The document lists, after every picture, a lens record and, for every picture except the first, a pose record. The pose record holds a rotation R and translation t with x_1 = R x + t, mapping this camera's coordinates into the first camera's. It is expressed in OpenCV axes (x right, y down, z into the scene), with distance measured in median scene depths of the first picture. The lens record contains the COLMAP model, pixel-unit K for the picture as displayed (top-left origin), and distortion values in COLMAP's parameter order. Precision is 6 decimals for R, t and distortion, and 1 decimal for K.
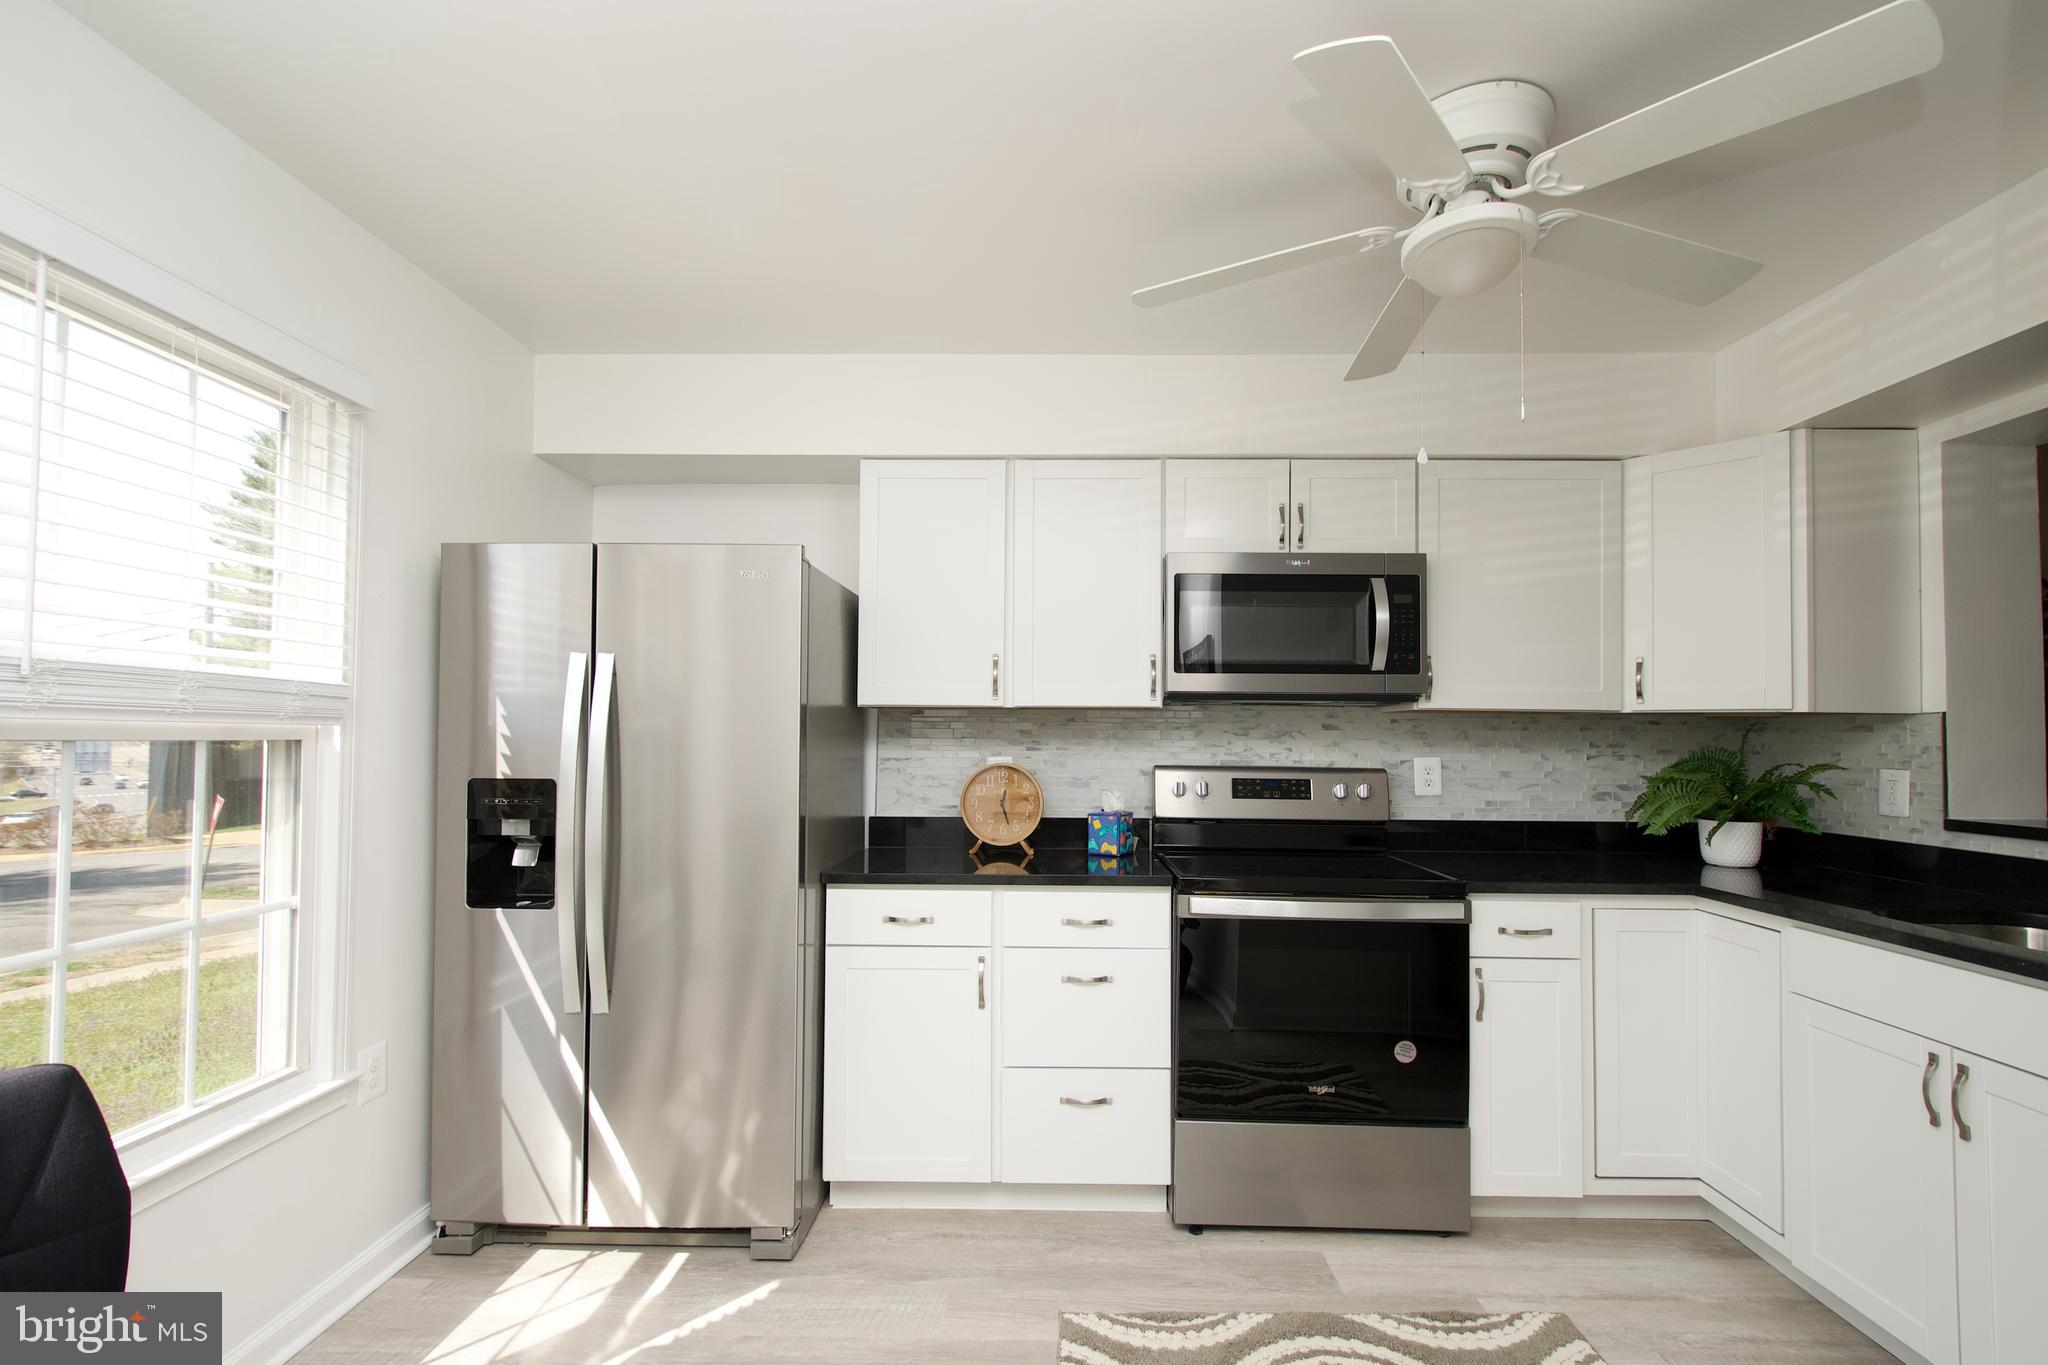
lens RADIAL K [[899.1, 0, 1037.9], [0, 899.1, 715.1], [0, 0, 1]] dist [0.010750, -0.007812]
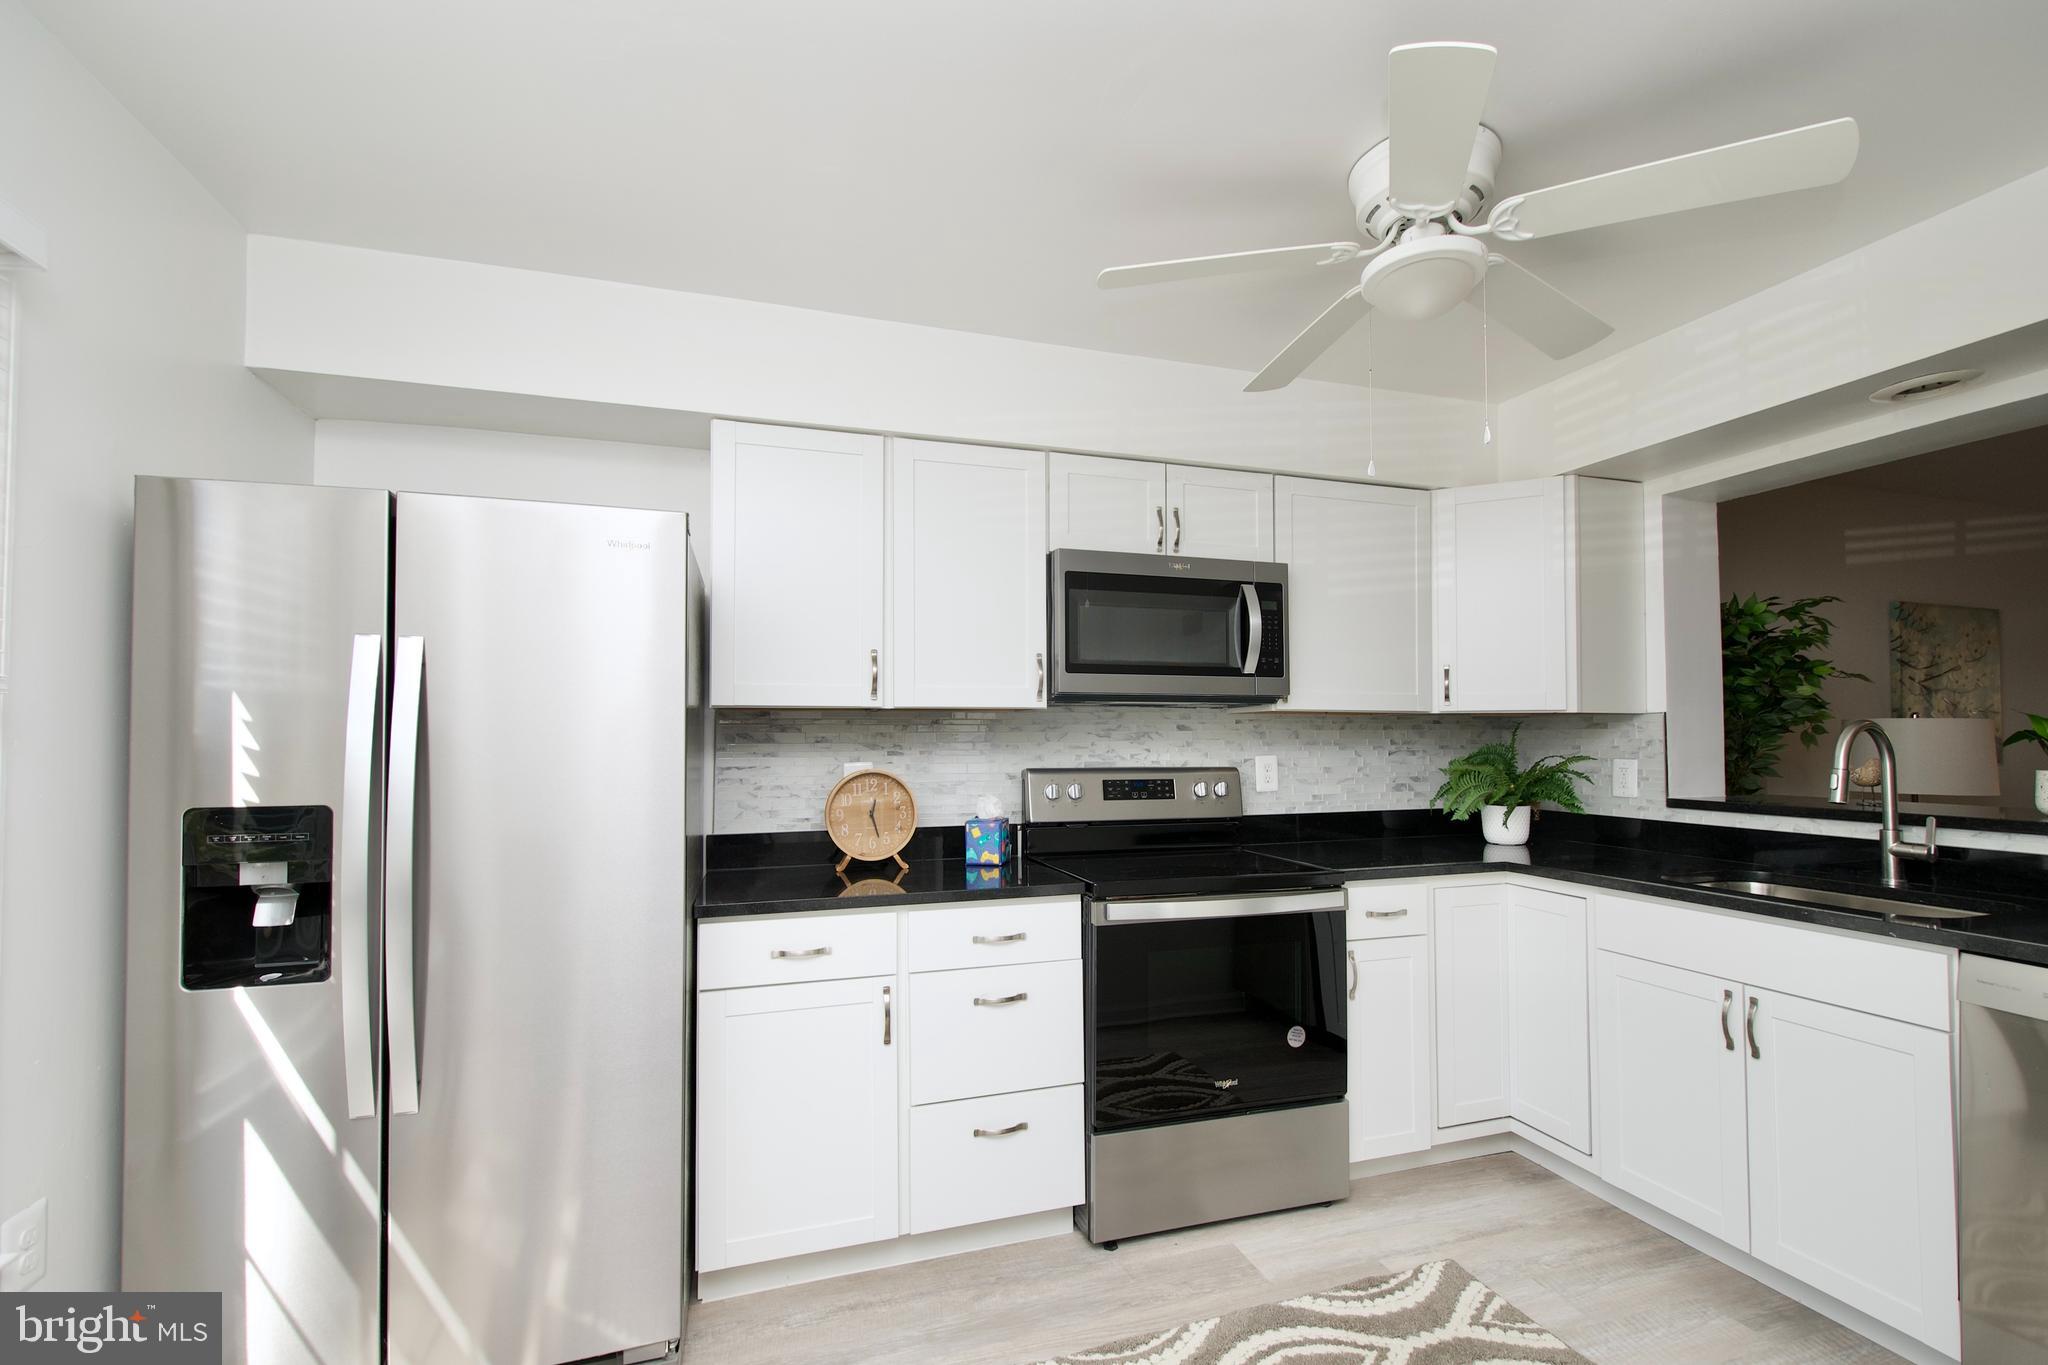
lens RADIAL K [[899.1, 0, 1037.8], [0, 899.1, 714.9], [0, 0, 1]] dist [0.010750, -0.007812]
pose [[0.945612, -0.002181, 0.325288, -0.210193], [0.002939, 0.999994, -0.001840, -0.000131], [-0.325282, 0.002696, 0.945613, 0.101840]]
